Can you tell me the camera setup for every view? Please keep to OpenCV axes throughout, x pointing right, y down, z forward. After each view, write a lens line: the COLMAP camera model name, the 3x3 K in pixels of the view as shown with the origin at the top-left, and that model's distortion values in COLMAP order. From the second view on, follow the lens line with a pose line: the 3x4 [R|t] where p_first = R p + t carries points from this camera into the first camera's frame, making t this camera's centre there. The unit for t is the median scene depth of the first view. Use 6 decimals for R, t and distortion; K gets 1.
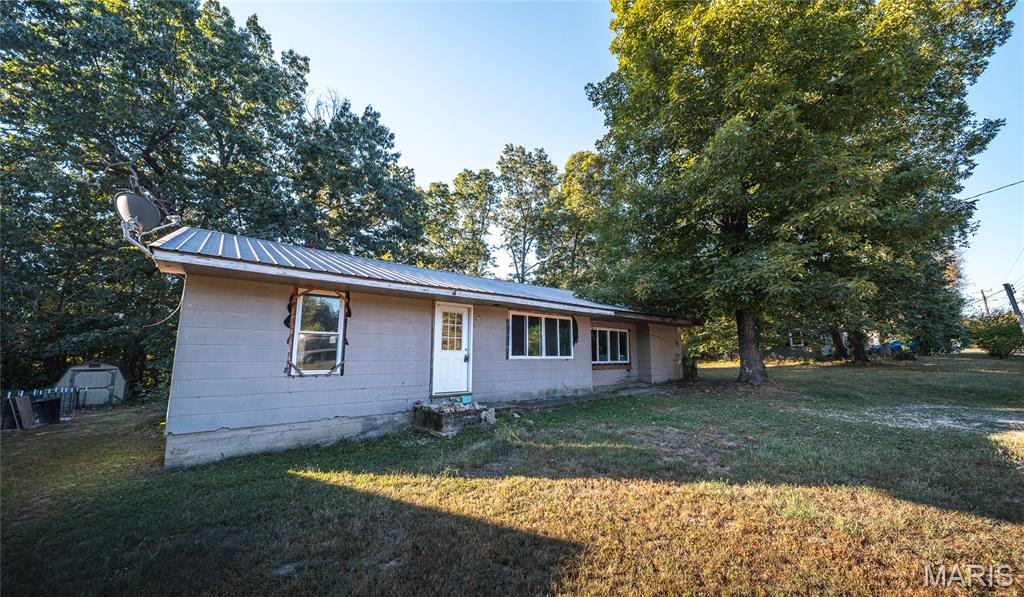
lens RADIAL K [[413.0, 0, 512.2], [0, 413.0, 297.2], [0, 0, 1]] dist [-0.000471, -0.000003]
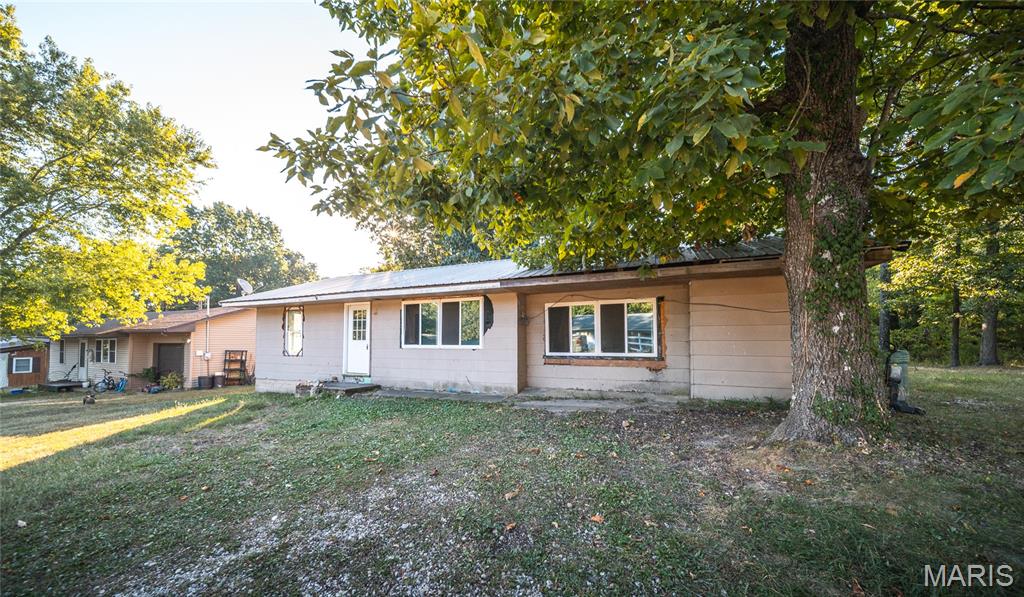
lens RADIAL K [[413.0, 0, 511.9], [0, 413.0, 300.8], [0, 0, 1]] dist [-0.000471, -0.000003]
pose [[0.336567, -0.097965, -0.936550, 1.010465], [0.134436, 0.989385, -0.055179, 0.119531], [0.932014, -0.107335, 0.346164, 0.854361]]
